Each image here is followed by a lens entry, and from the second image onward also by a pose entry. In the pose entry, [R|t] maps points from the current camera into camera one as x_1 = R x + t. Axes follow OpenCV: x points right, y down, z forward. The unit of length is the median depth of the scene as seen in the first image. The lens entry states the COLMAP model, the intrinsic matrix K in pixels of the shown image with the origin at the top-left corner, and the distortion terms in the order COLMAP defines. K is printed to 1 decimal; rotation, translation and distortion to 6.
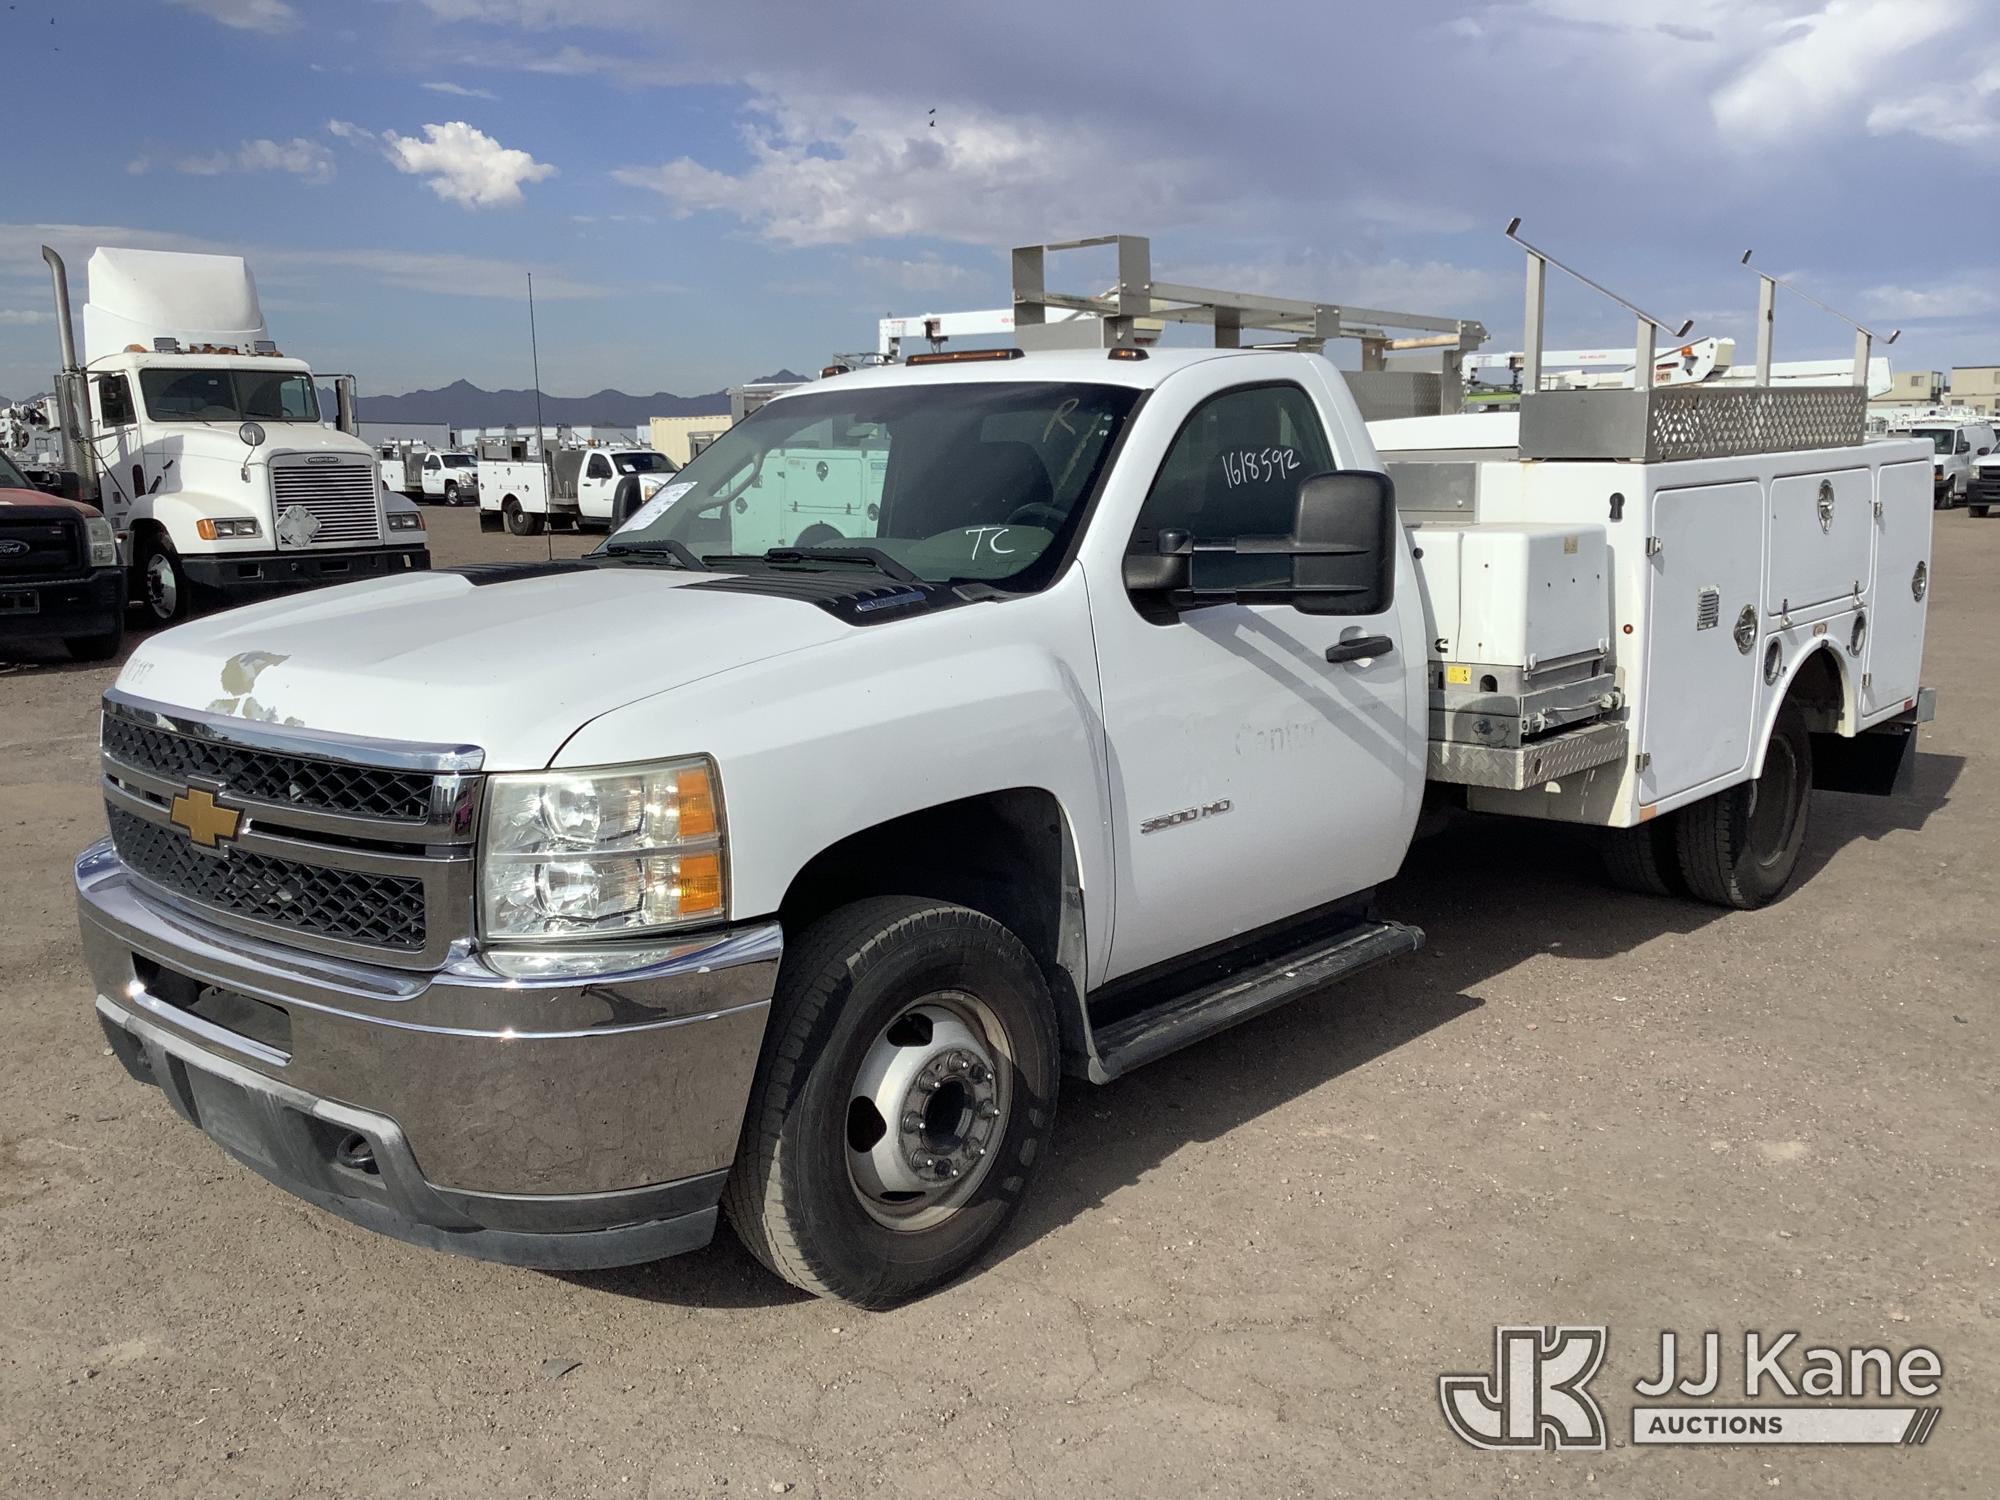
lens RADIAL K [[1736.1, 0, 1000.0], [0, 1736.1, 750.0], [0, 0, 1]] dist [-0.013093, -0.012035]
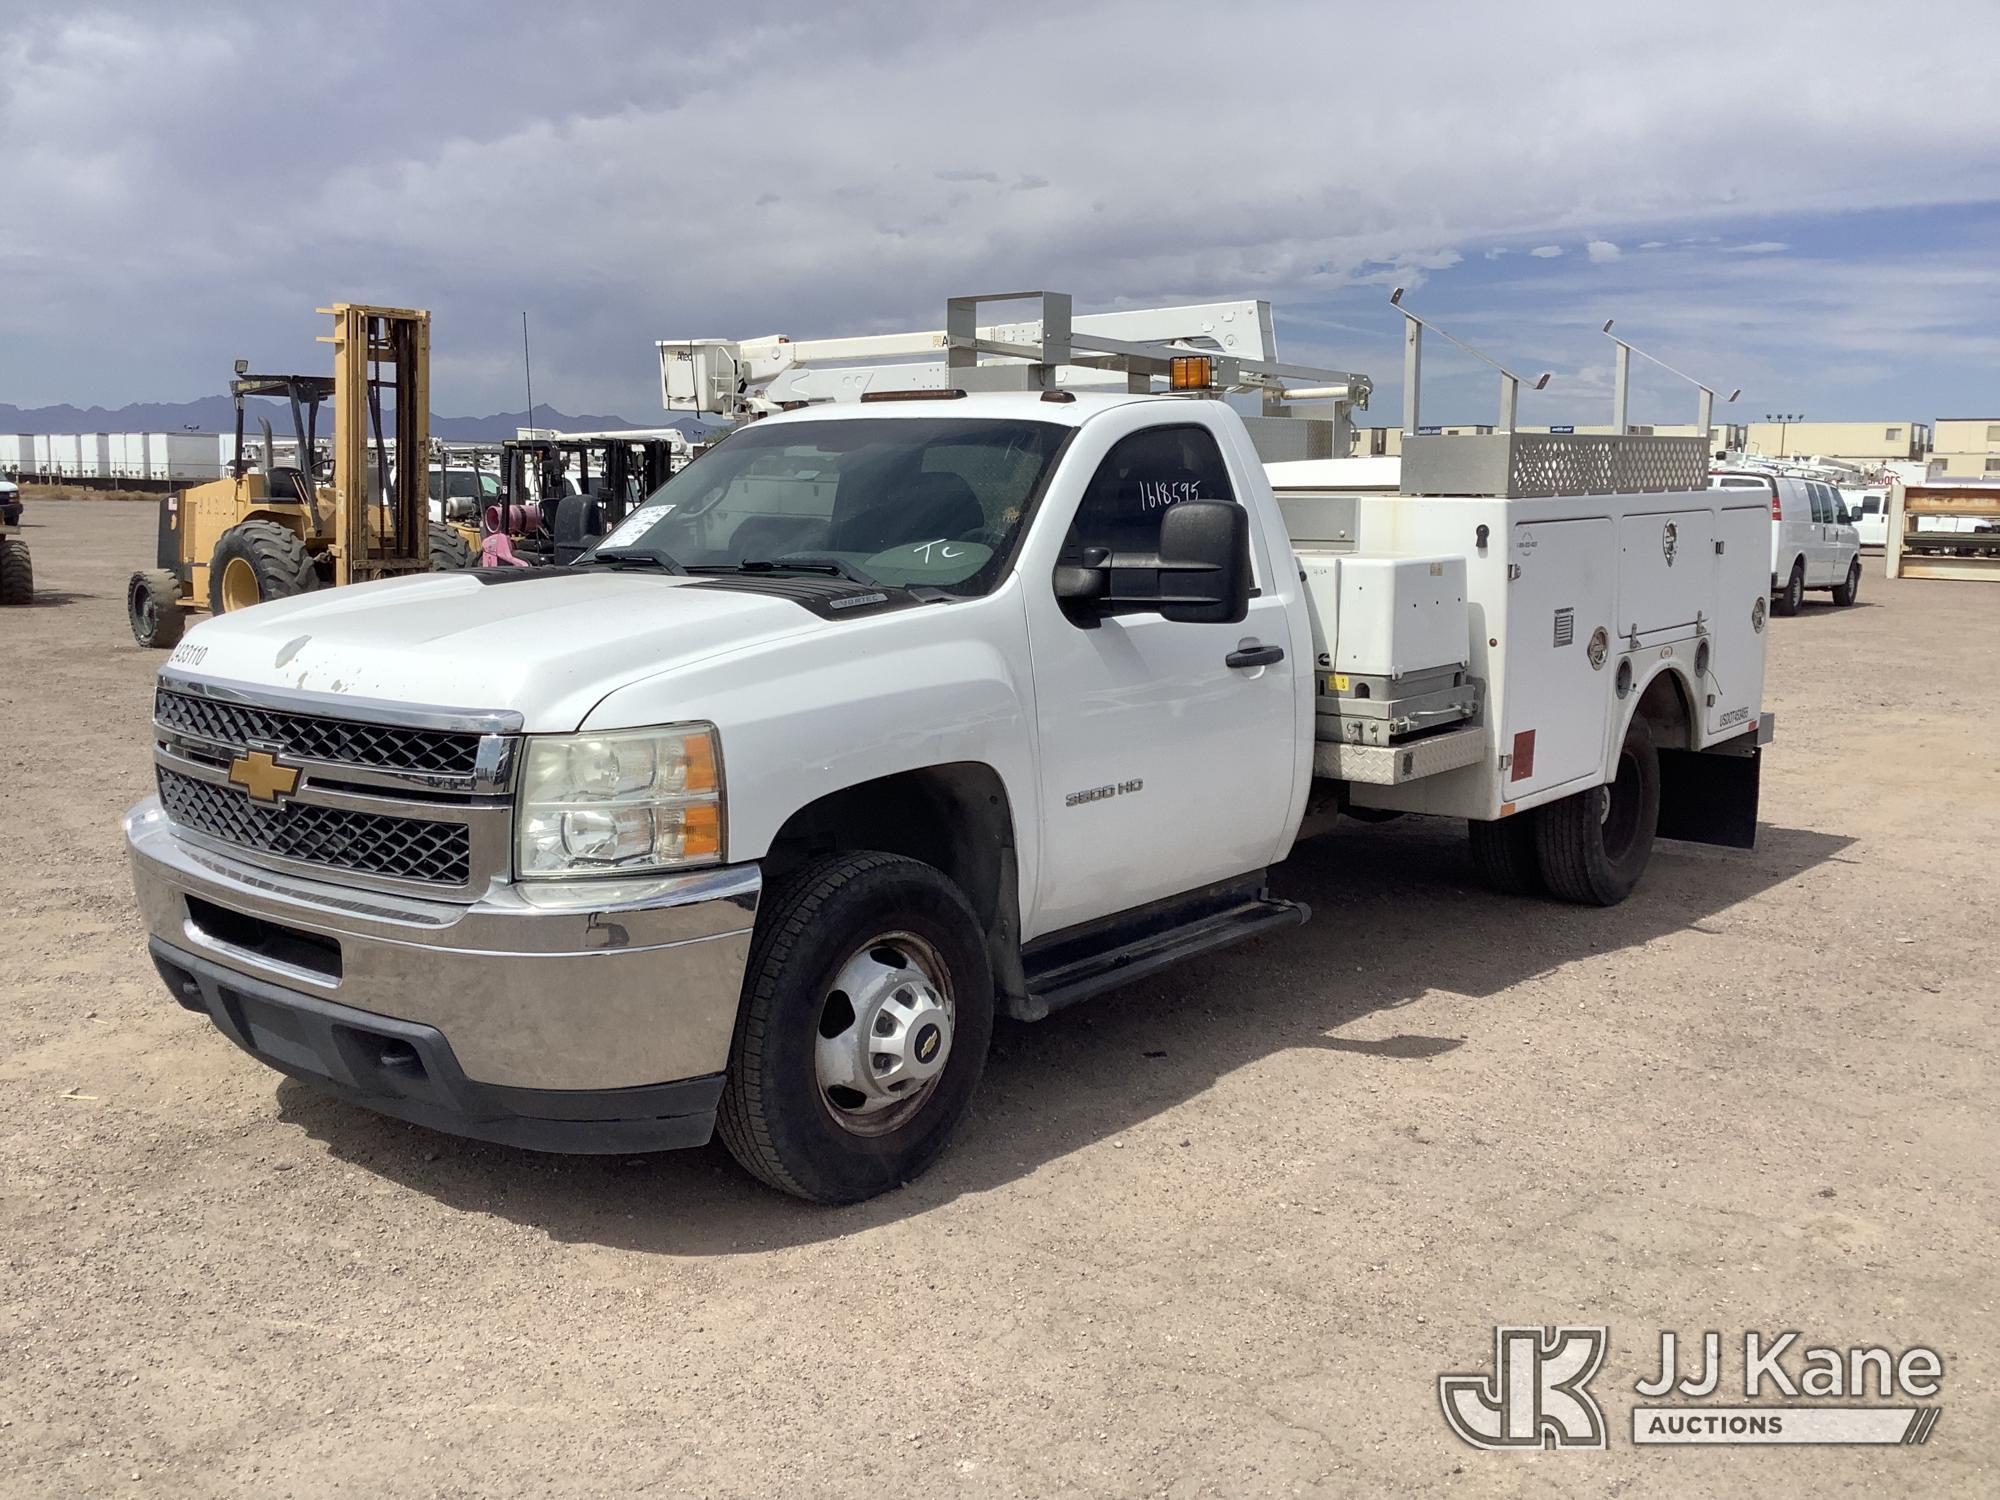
lens RADIAL K [[2263.2, 0, 1000.0], [0, 2263.2, 750.0], [0, 0, 1]] dist [-0.004794, -0.004438]
pose [[0.996424, 0.009100, 0.084000, -0.091585], [-0.003636, 0.997881, -0.064966, 0.110704], [-0.084413, 0.064428, 0.994346, -0.509102]]
